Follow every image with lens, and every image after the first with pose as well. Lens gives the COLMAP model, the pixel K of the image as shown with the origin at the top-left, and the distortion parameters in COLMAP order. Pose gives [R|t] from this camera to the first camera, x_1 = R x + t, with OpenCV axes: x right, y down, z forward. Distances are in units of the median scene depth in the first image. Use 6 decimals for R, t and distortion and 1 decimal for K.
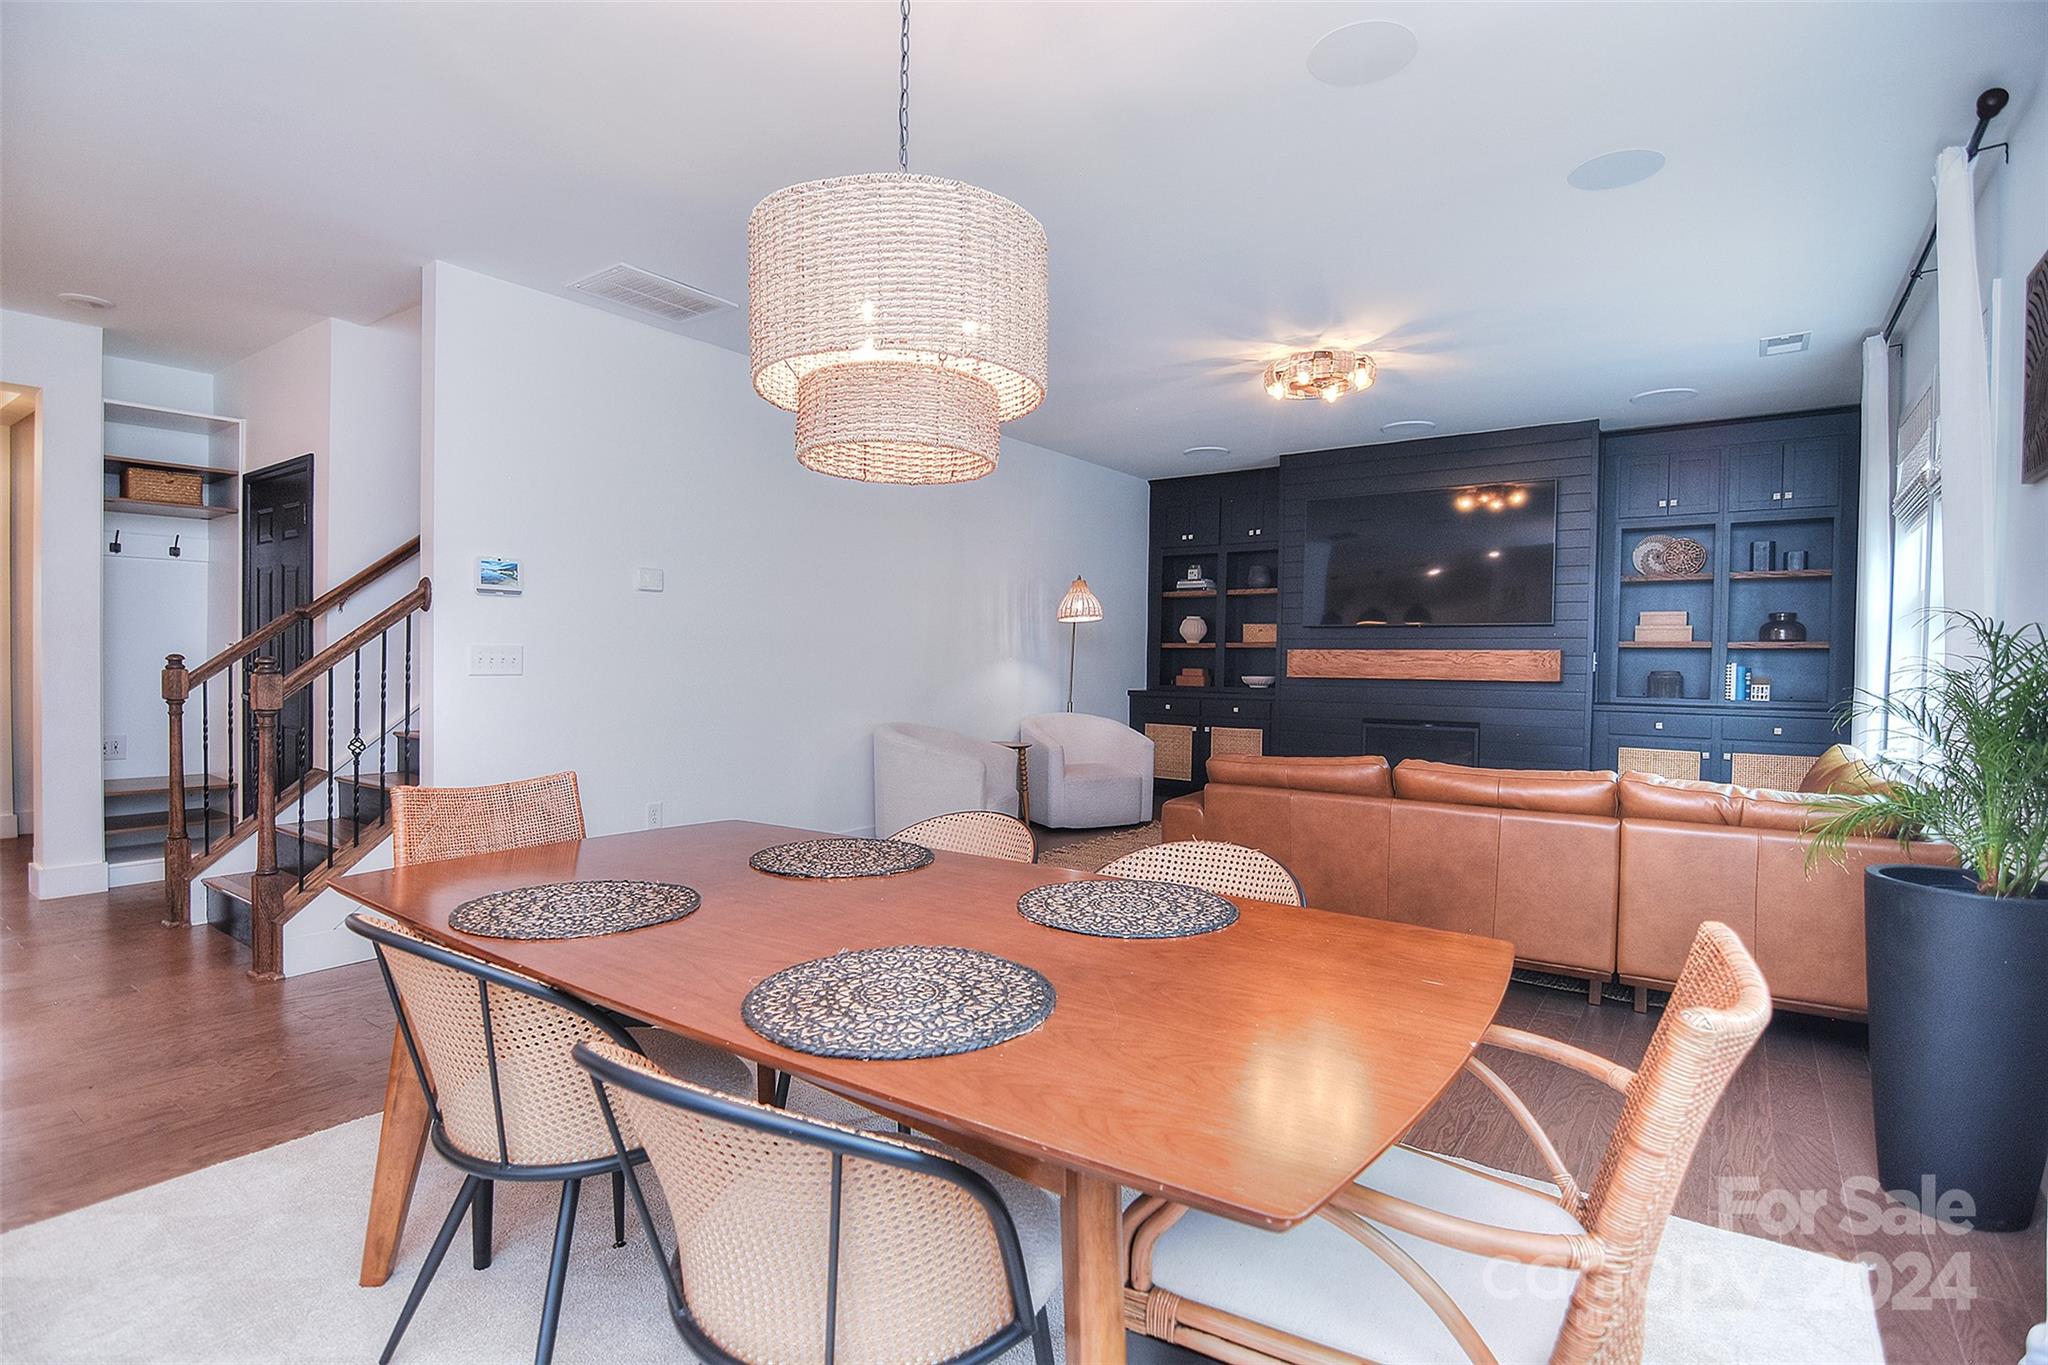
lens RADIAL K [[991.5, 0, 1032.2], [0, 991.5, 701.5], [0, 0, 1]] dist [-0.006008, -0.007971]
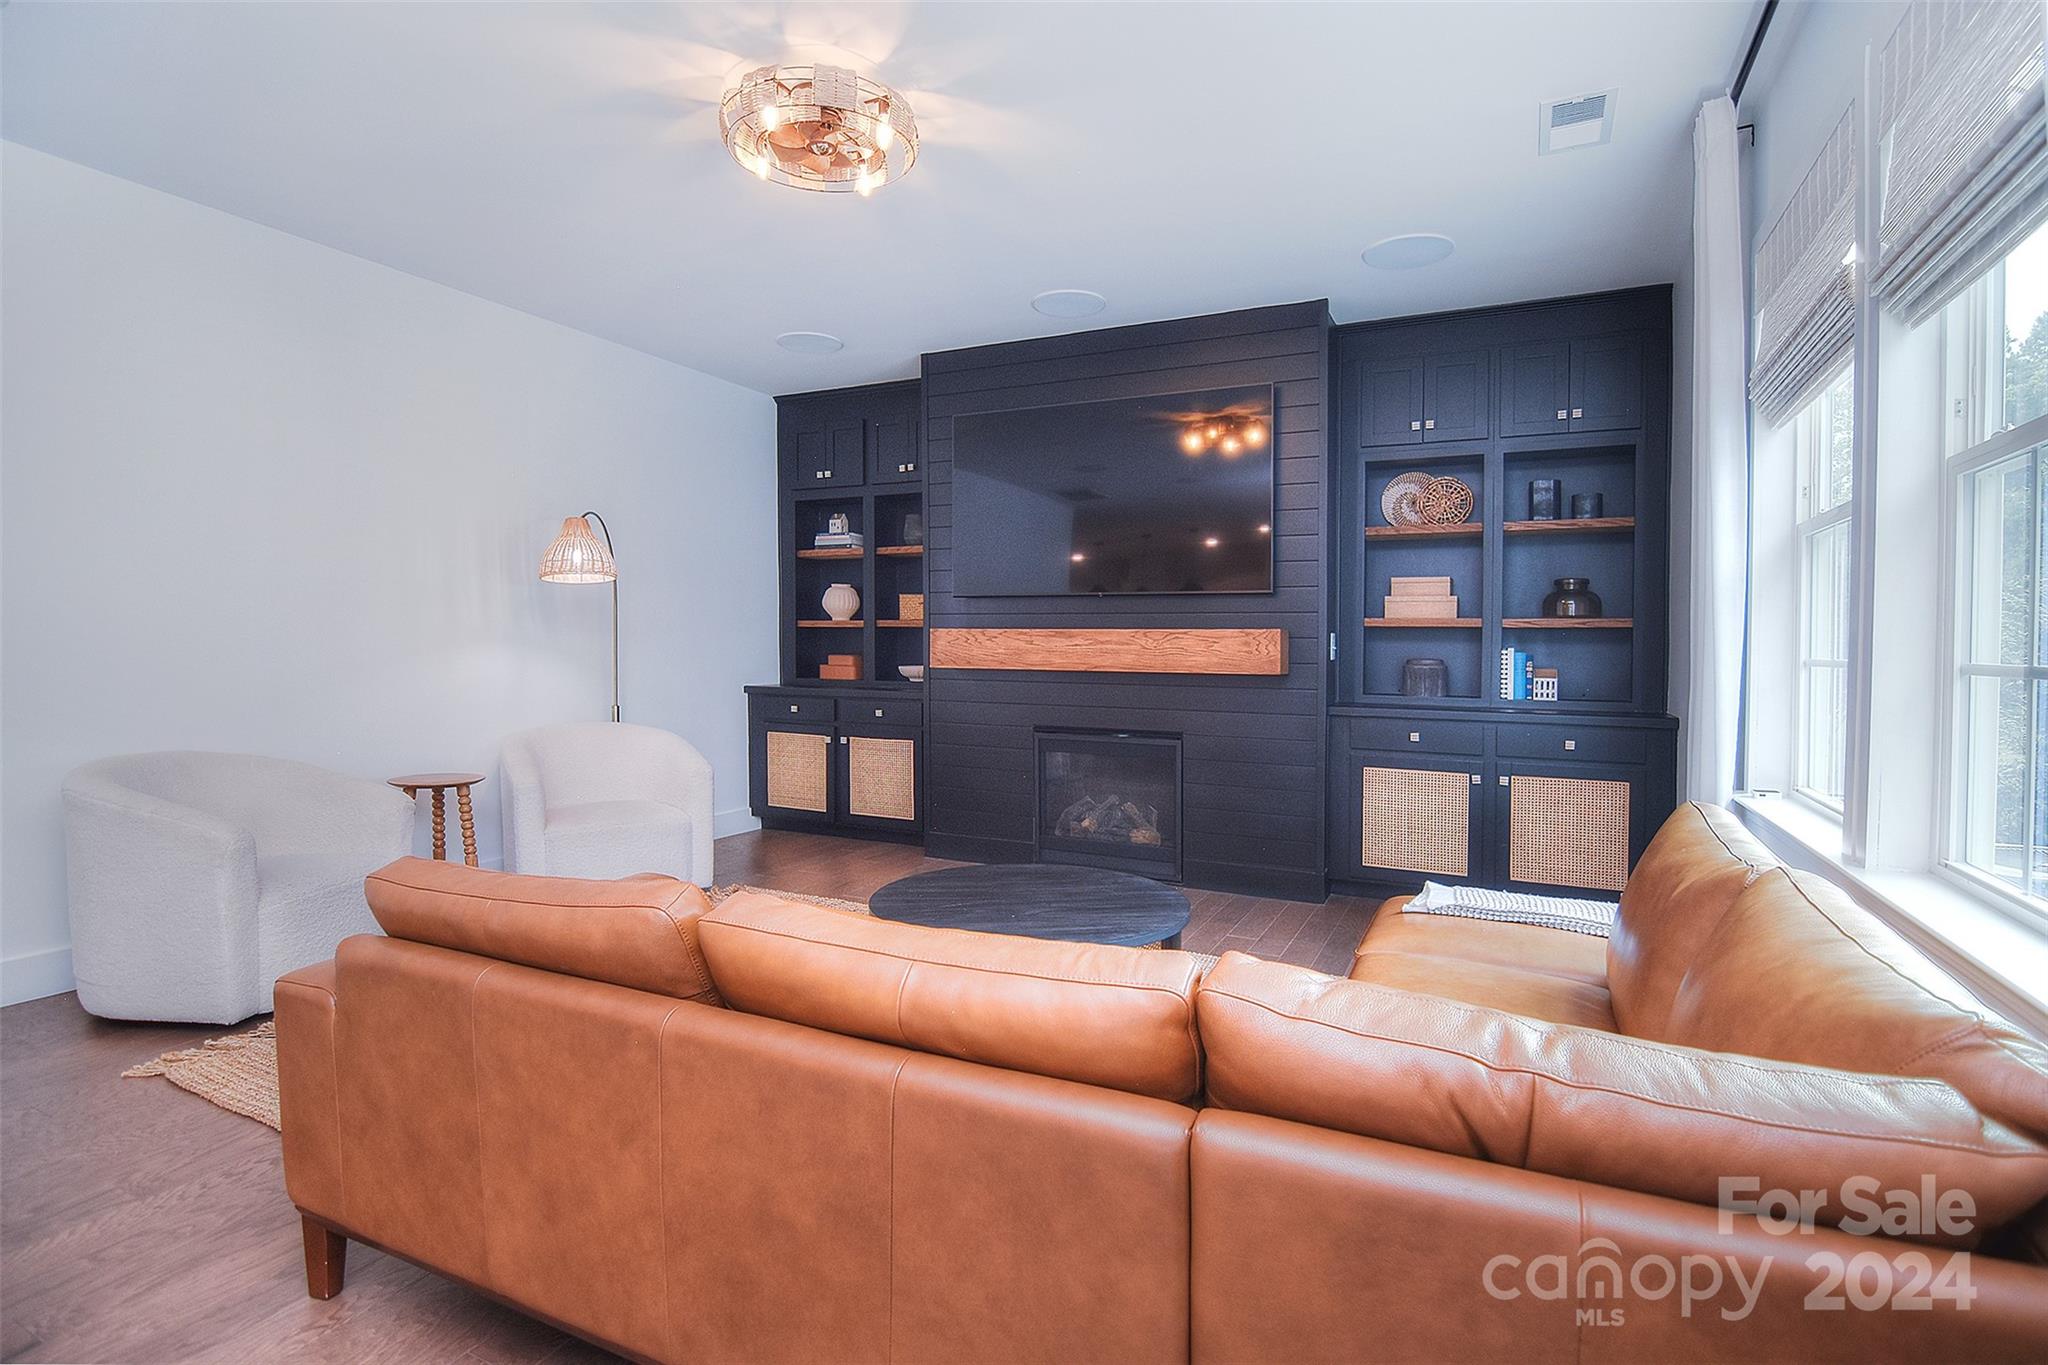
lens RADIAL K [[991.5, 0, 1032.1], [0, 991.5, 665.3], [0, 0, 1]] dist [-0.006008, -0.007971]
pose [[0.986456, -0.002624, 0.164005, 0.236398], [0.006156, 0.999760, -0.021028, -0.012533], [-0.163910, 0.021753, 0.986235, 0.328722]]
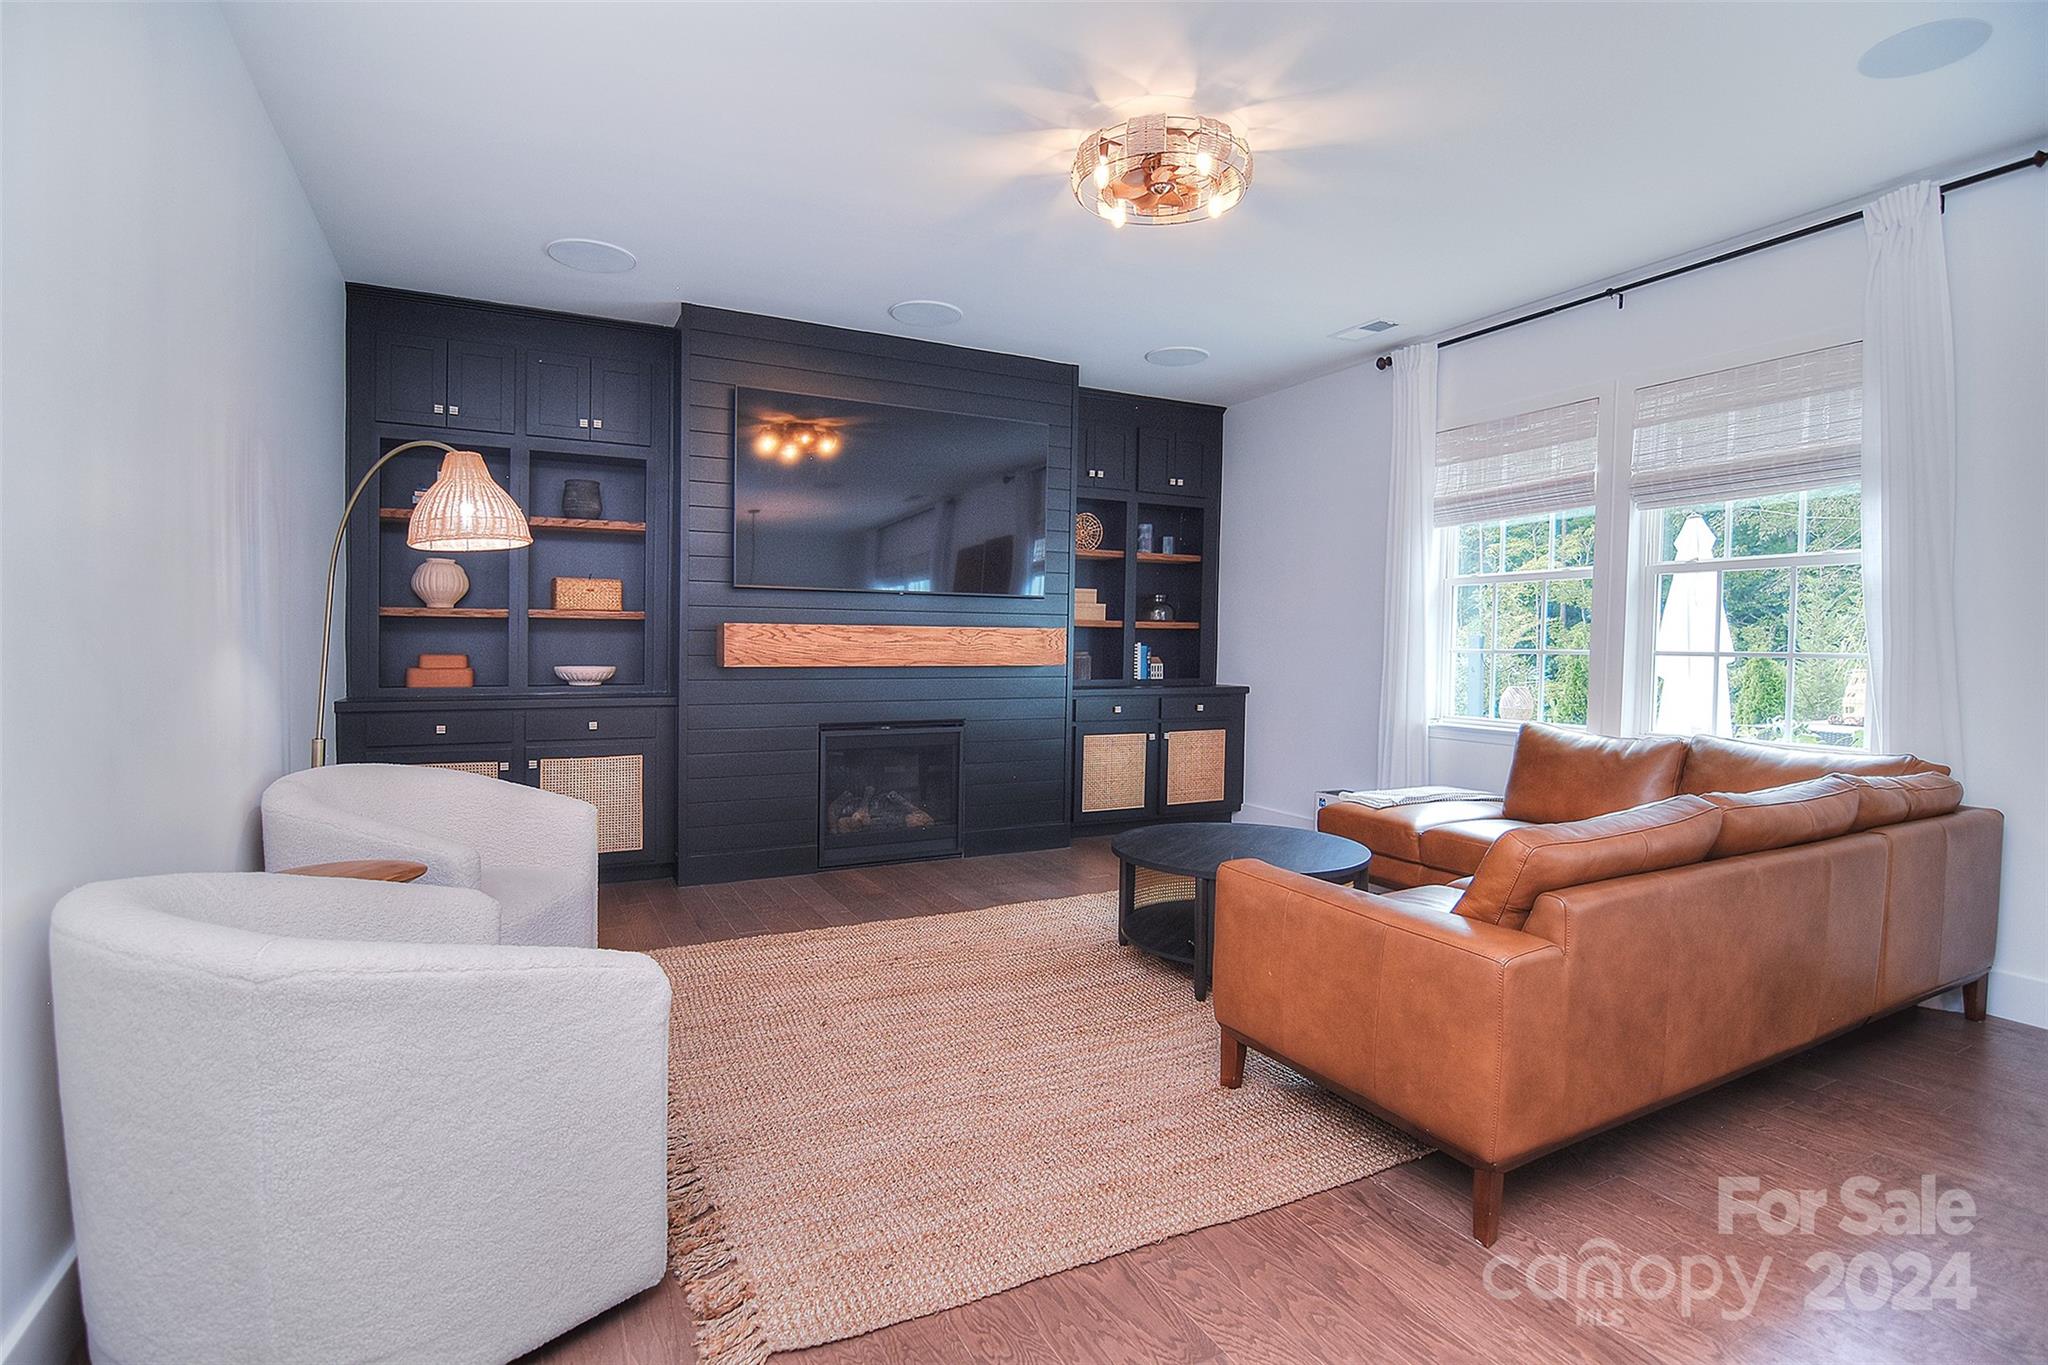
lens RADIAL K [[991.5, 0, 997.0], [0, 991.5, 677.7], [0, 0, 1]] dist [-0.006008, -0.007971]
pose [[0.454535, -0.031723, 0.890164, -0.240471], [0.038508, 0.999131, 0.015943, -0.023719], [-0.889896, 0.027032, 0.455362, 0.631377]]
